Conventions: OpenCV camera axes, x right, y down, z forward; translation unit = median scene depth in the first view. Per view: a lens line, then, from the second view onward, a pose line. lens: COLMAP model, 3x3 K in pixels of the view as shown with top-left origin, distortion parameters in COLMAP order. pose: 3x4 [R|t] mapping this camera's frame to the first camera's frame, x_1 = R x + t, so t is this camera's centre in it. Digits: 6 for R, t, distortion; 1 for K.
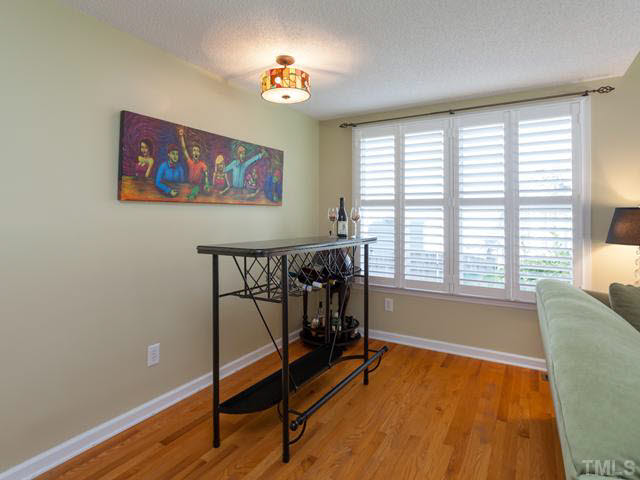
lens RADIAL K [[362.1, 0, 318.3], [0, 362.1, 234.7], [0, 0, 1]] dist [-0.001972, -0.001150]
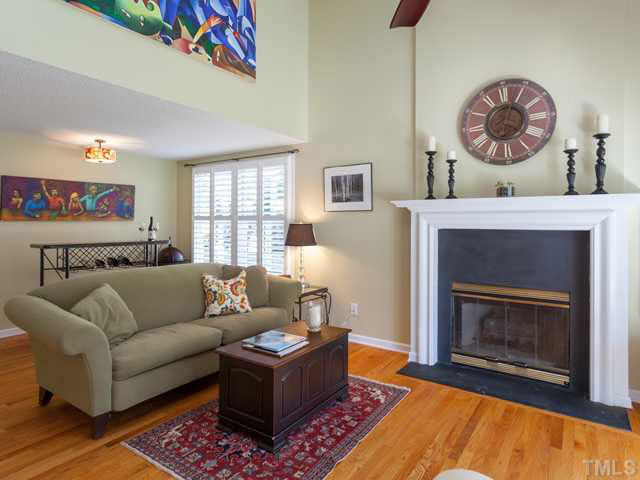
lens RADIAL K [[362.1, 0, 318.3], [0, 362.1, 234.7], [0, 0, 1]] dist [-0.001972, -0.001150]
pose [[0.997999, -0.003613, -0.063119, 0.967438], [0.002856, 0.999923, -0.012082, 0.004854], [0.063158, 0.011877, 0.997933, -0.628650]]
